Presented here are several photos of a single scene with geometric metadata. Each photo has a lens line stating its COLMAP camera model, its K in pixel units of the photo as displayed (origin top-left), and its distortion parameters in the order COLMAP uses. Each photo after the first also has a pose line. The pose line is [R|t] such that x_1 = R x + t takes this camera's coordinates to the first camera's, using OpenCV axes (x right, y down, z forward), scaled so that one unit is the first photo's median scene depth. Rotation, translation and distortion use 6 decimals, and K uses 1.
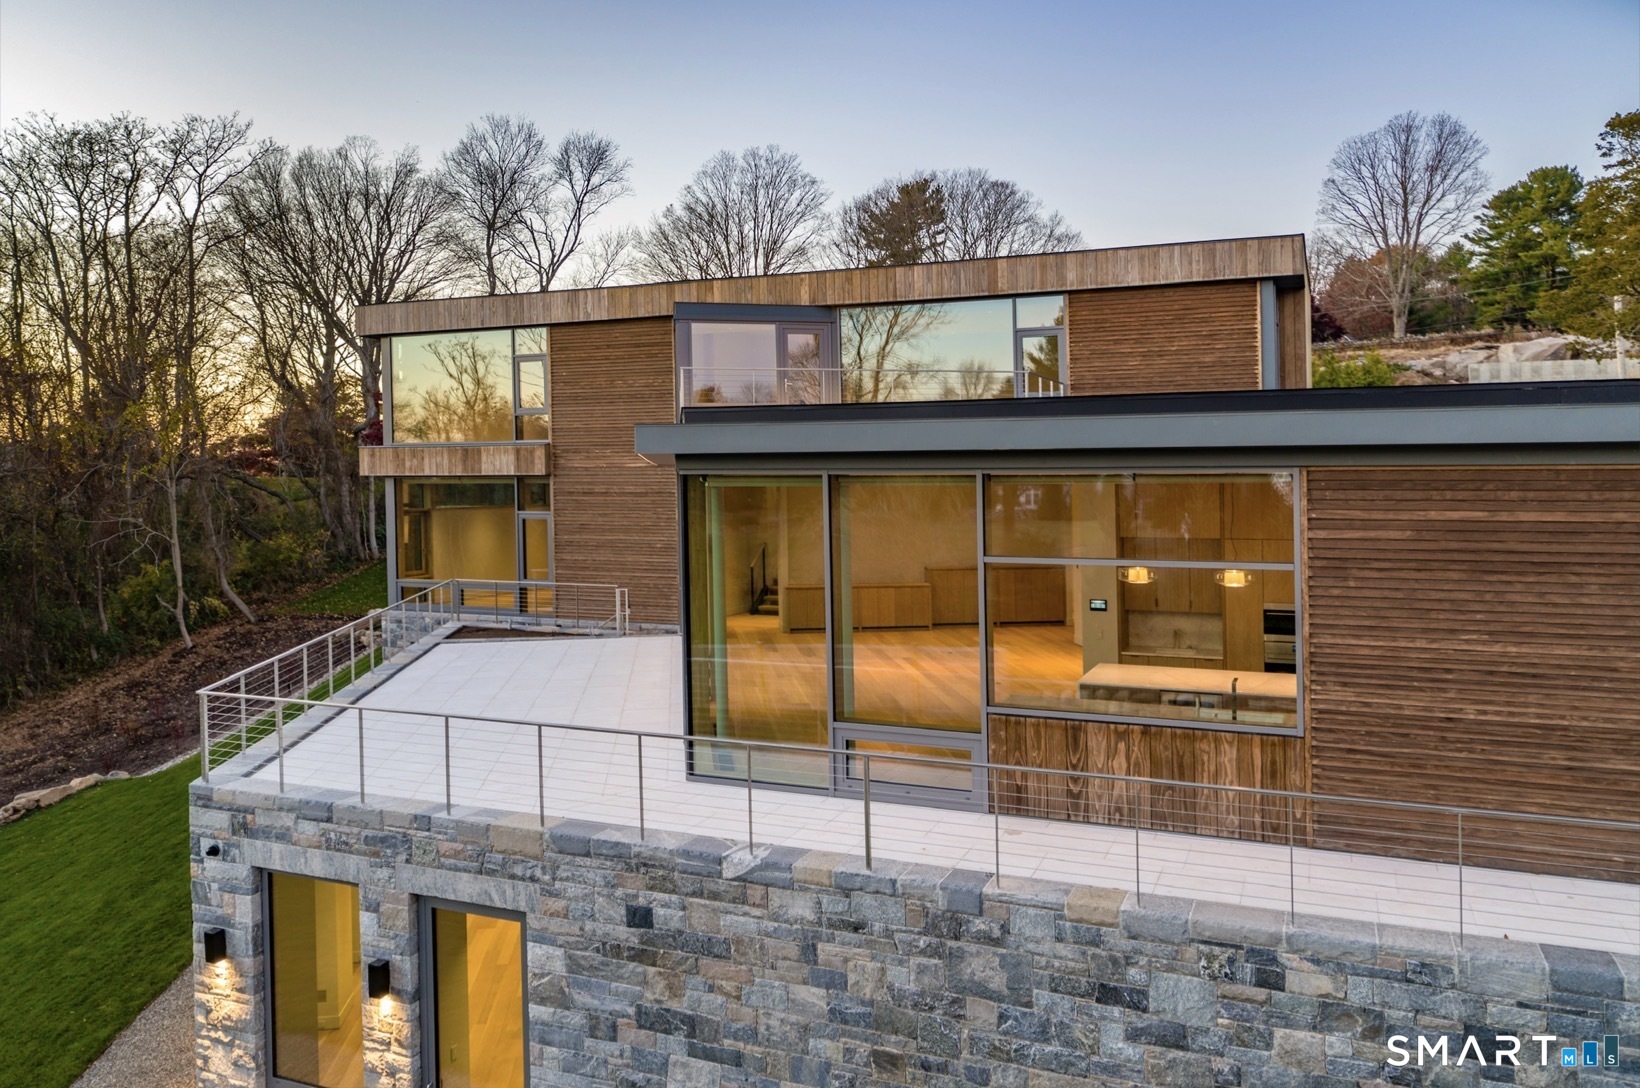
lens RADIAL K [[1119.0, 0, 824.9], [0, 1119.0, 527.9], [0, 0, 1]] dist [-0.000691, -0.000316]
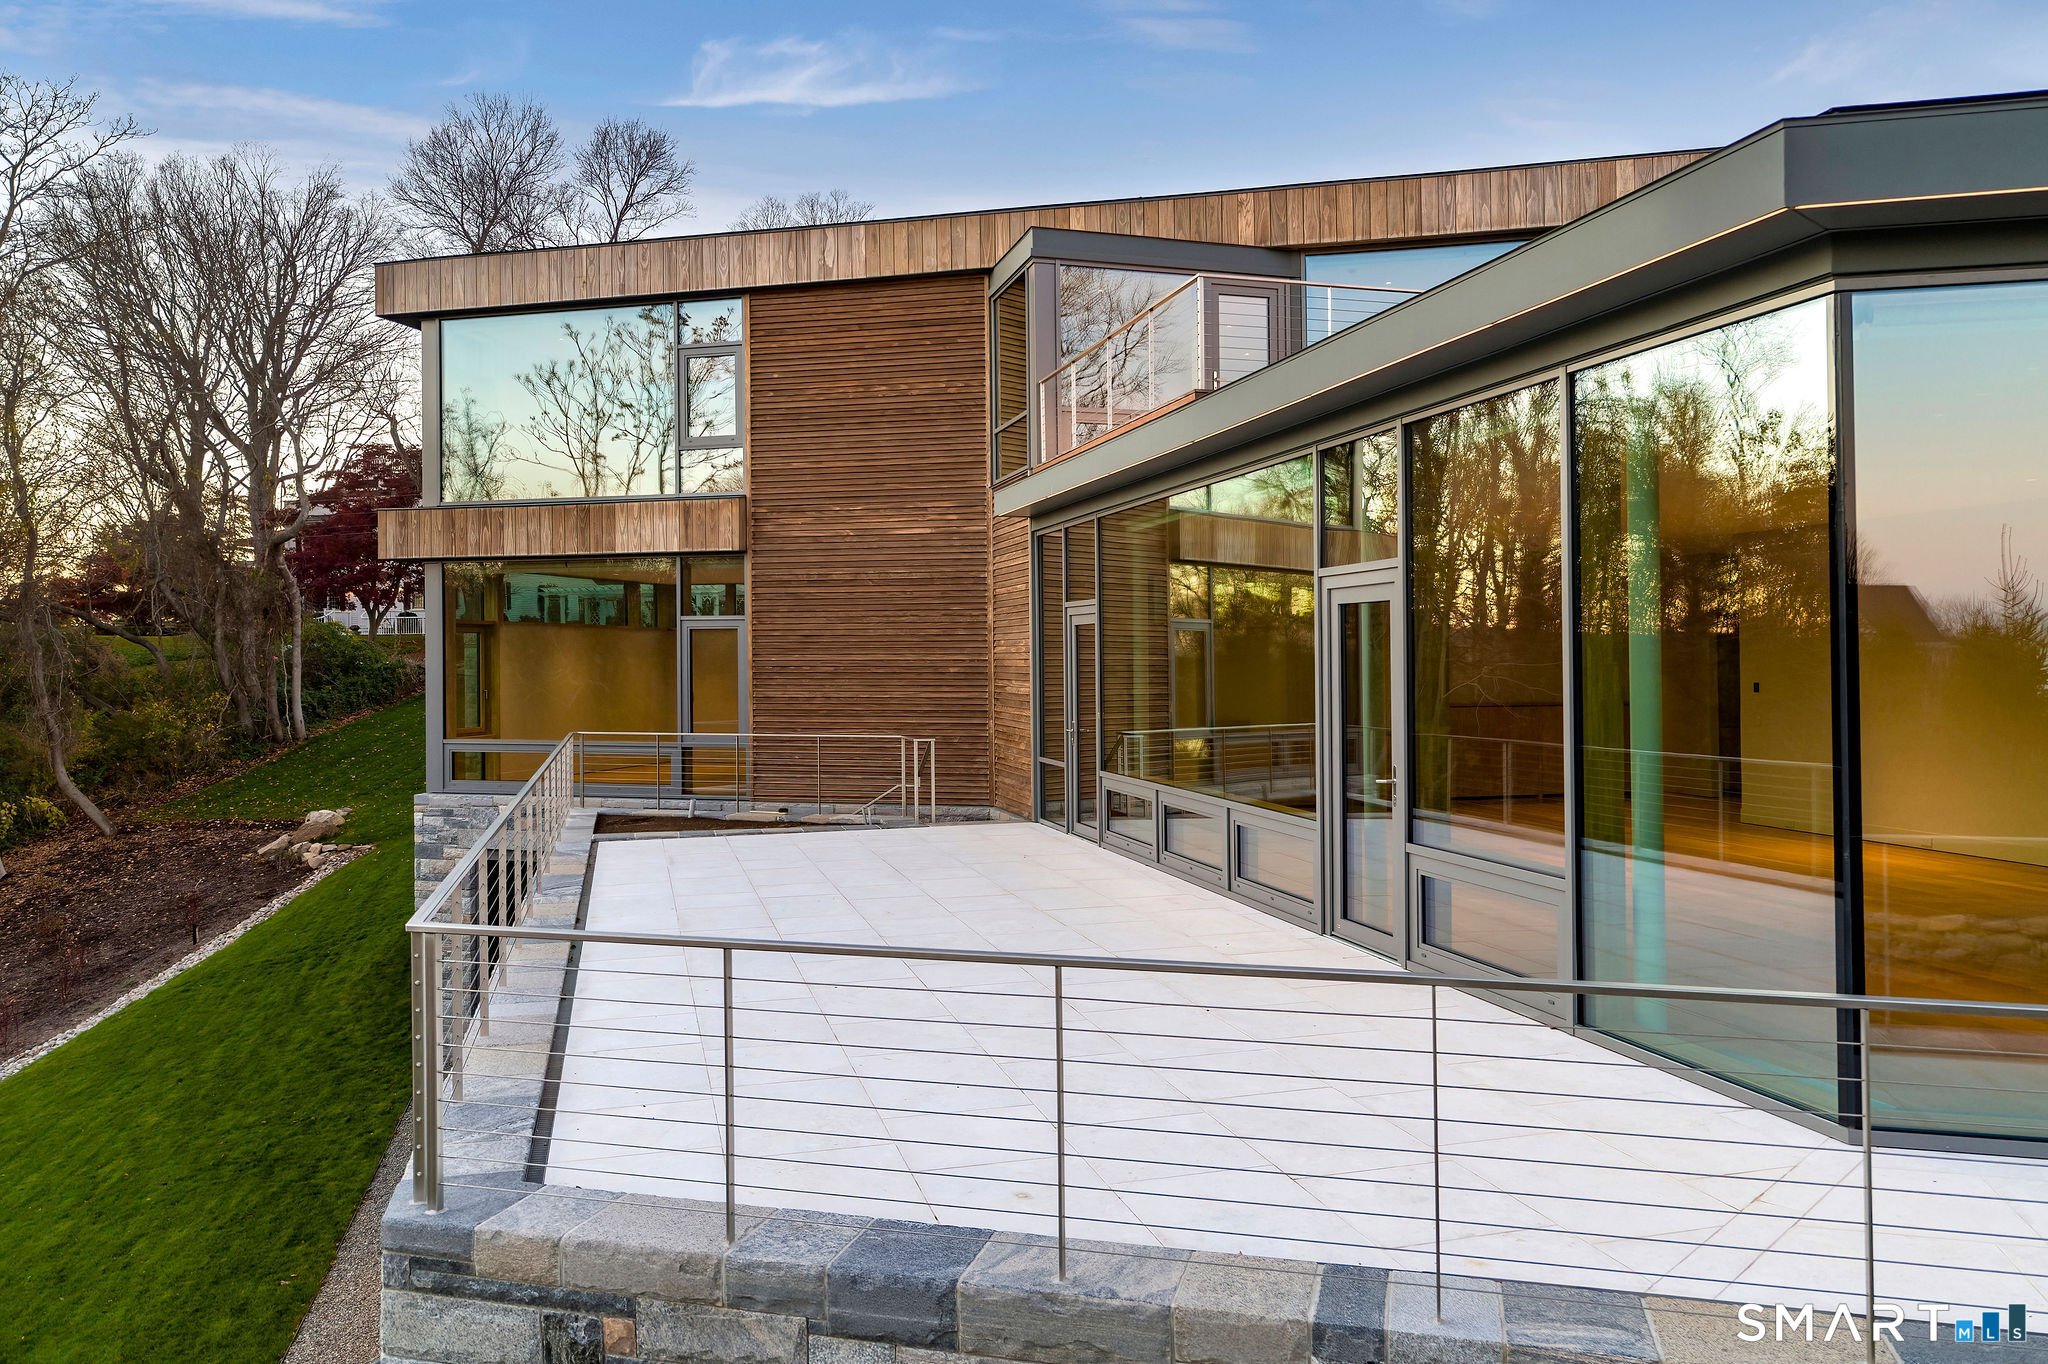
lens RADIAL K [[1421.1, 0, 1014.3], [0, 1421.1, 675.1], [0, 0, 1]] dist [0.008689, -0.000105]
pose [[0.992326, 0.002587, 0.123621, -0.182538], [0.001417, 0.999478, -0.032286, 0.036818], [-0.123640, 0.032214, 0.991804, 0.237249]]
